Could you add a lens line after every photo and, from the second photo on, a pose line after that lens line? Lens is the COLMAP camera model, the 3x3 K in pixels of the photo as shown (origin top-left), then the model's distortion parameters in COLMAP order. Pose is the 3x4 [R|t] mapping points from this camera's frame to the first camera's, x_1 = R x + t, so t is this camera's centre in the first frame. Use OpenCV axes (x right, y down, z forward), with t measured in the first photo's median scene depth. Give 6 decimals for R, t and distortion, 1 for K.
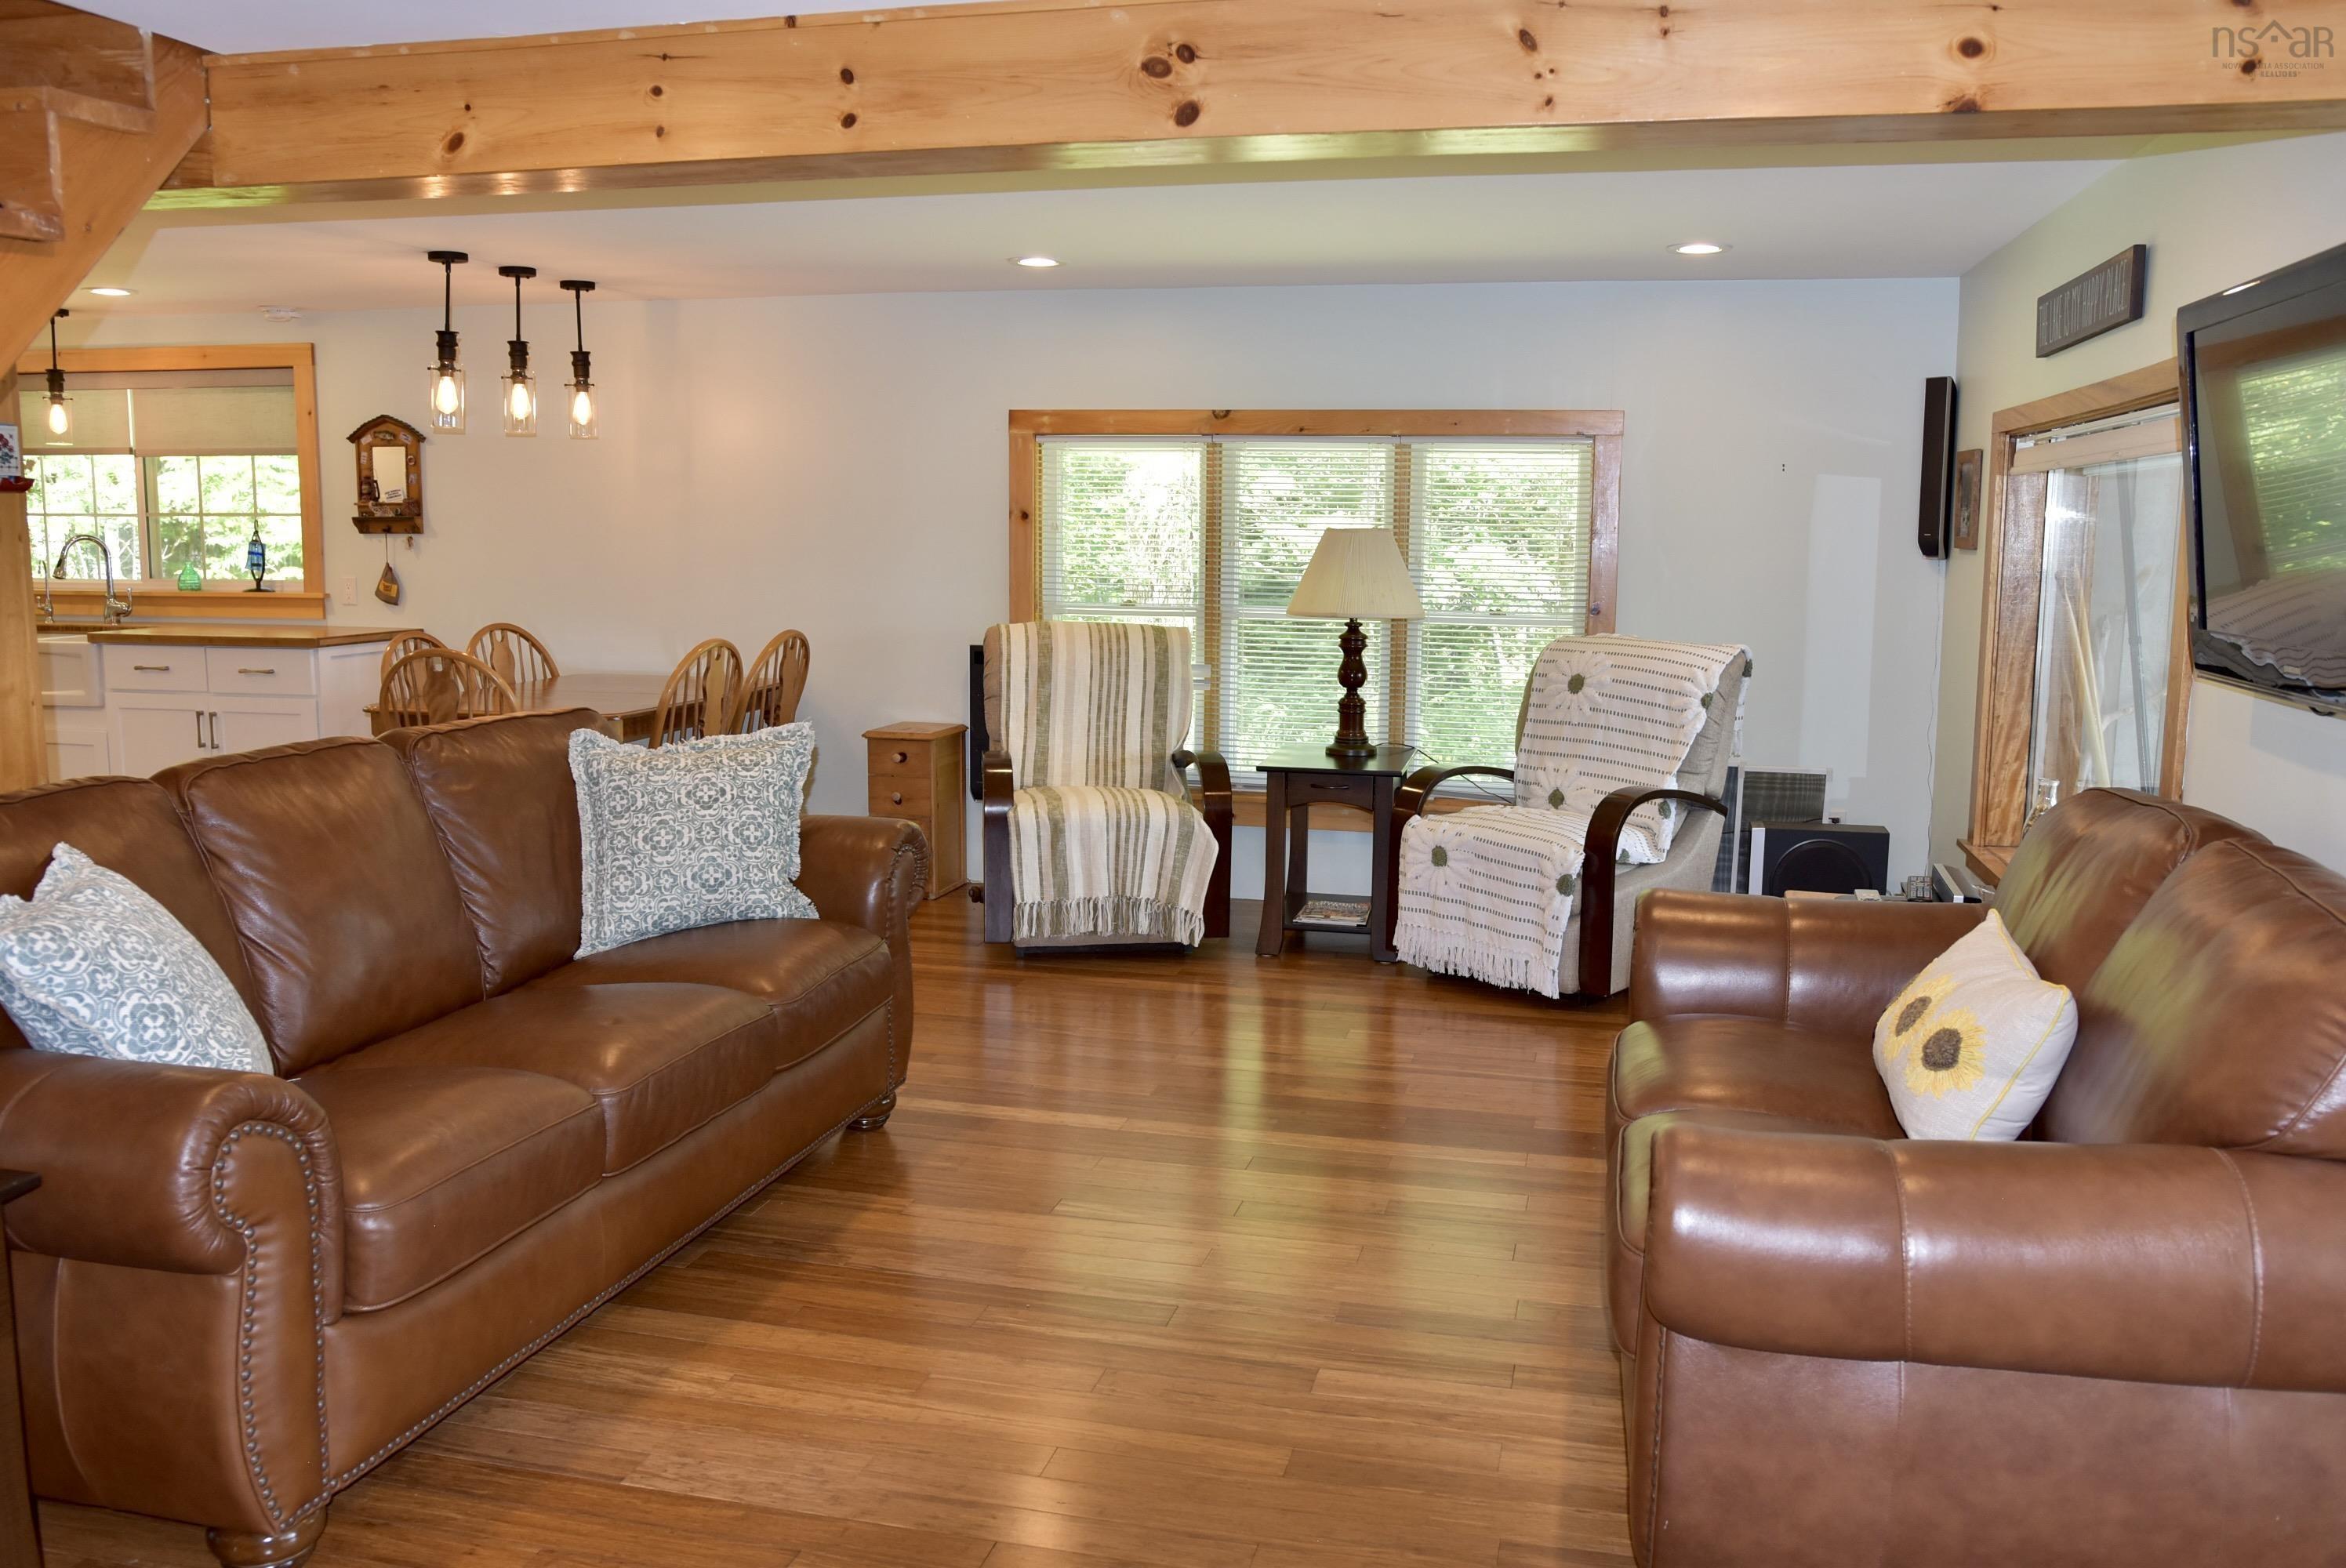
lens RADIAL K [[1871.8, 0, 1168.9], [0, 1871.8, 780.1], [0, 0, 1]] dist [-0.083979, 0.075059]
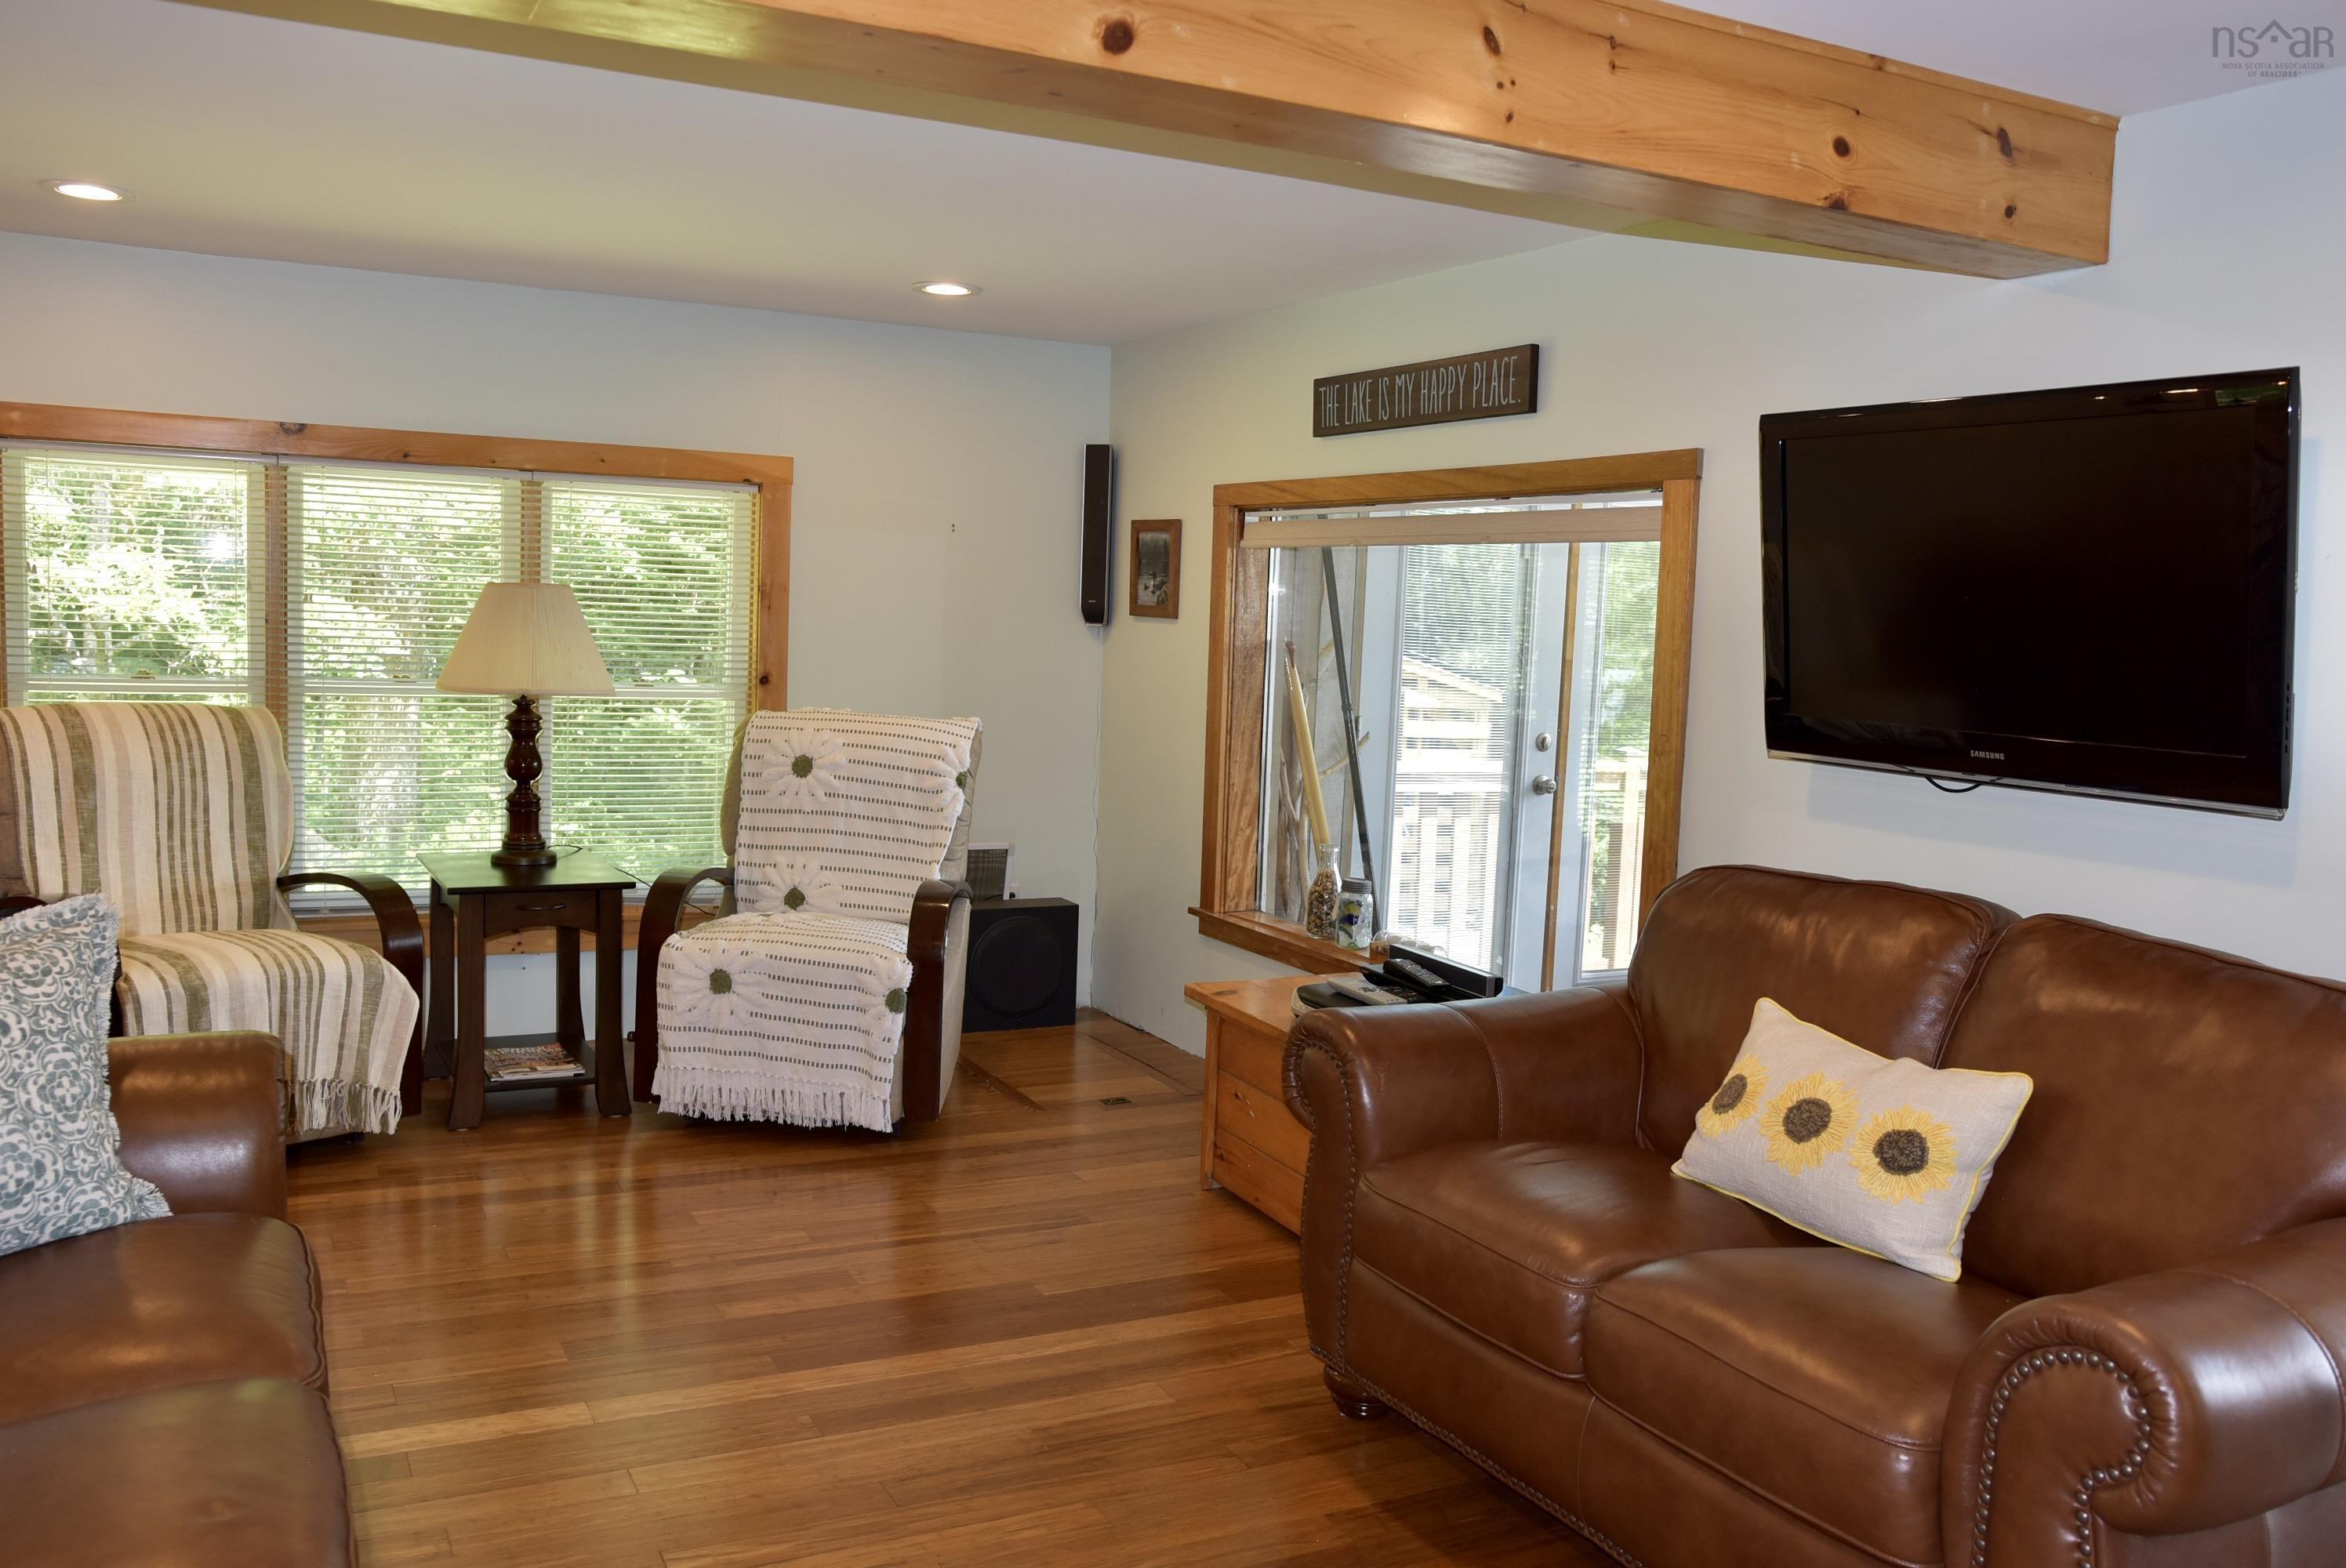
lens RADIAL K [[1871.8, 0, 1181.6], [0, 1871.8, 782.5], [0, 0, 1]] dist [-0.083979, 0.075059]
pose [[0.748649, -0.042579, 0.661597, -0.232806], [0.057933, 0.998320, -0.001307, -0.032834], [-0.660430, 0.039307, 0.749858, 0.226211]]
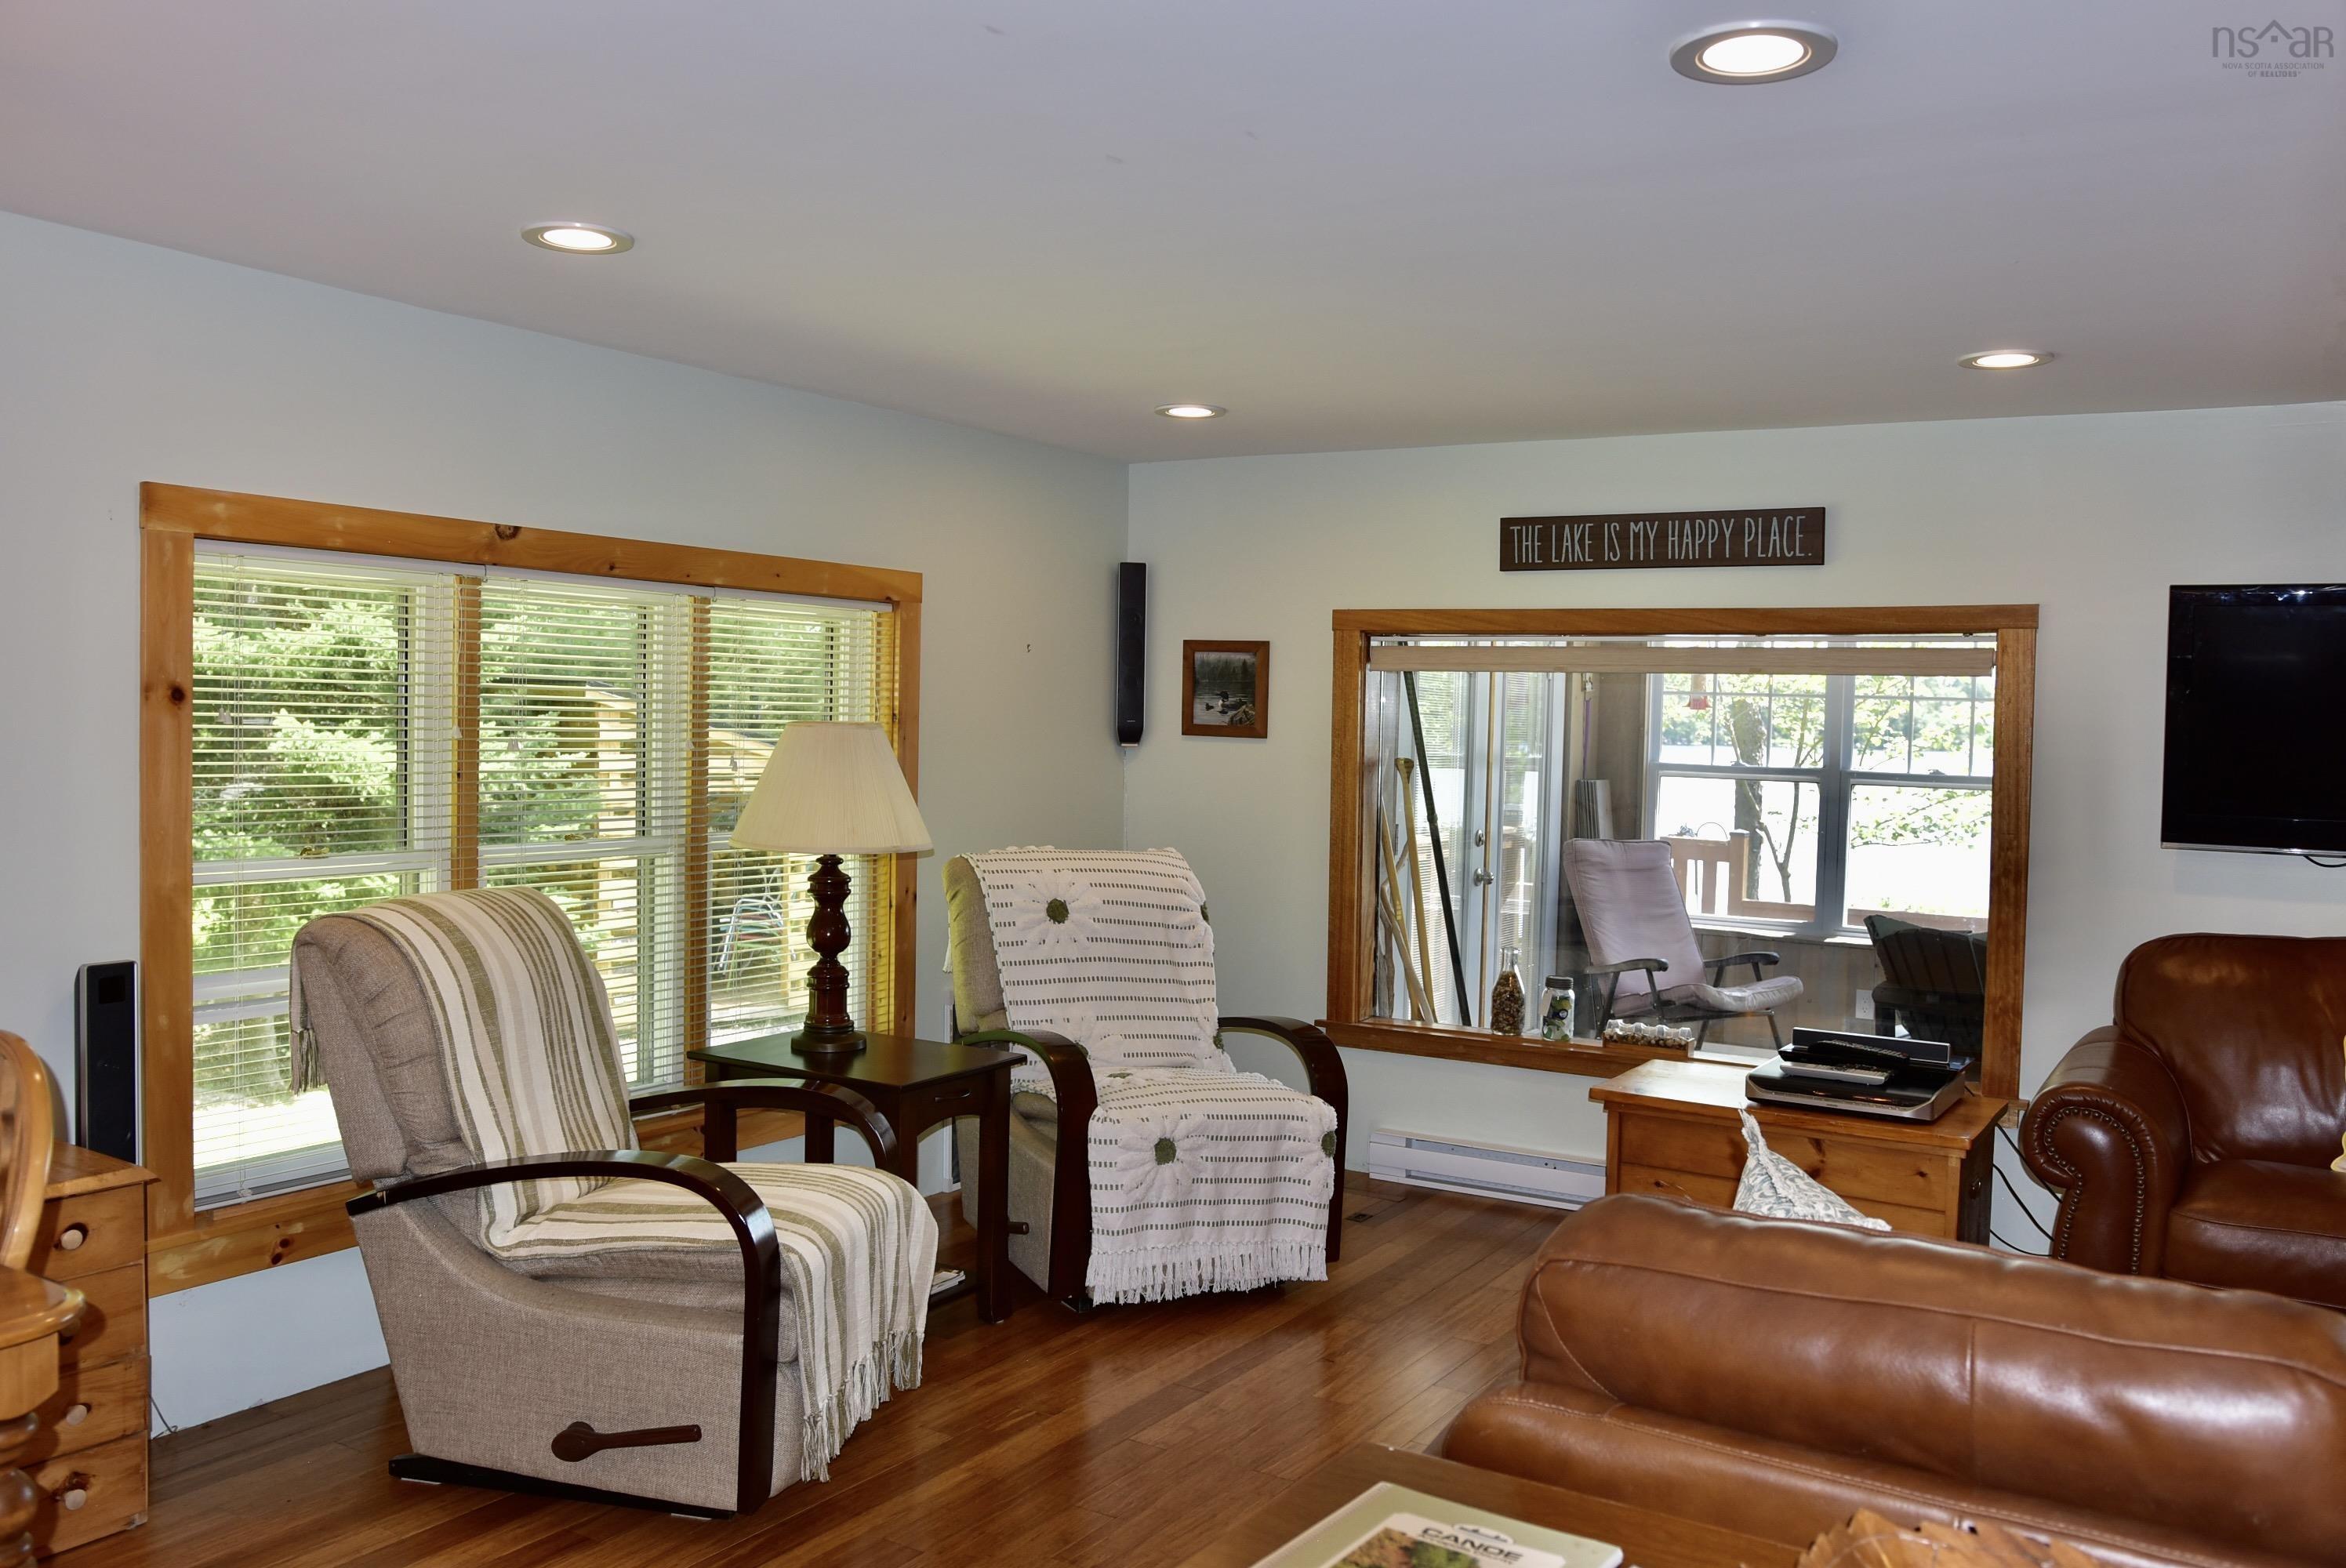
lens RADIAL K [[1871.8, 0, 1185.3], [0, 1871.8, 774.1], [0, 0, 1]] dist [-0.083979, 0.075059]
pose [[0.303423, -0.034215, 0.952242, -0.547632], [0.110042, 0.993927, 0.000649, -0.106846], [-0.946481, 0.104590, 0.305345, 0.700596]]
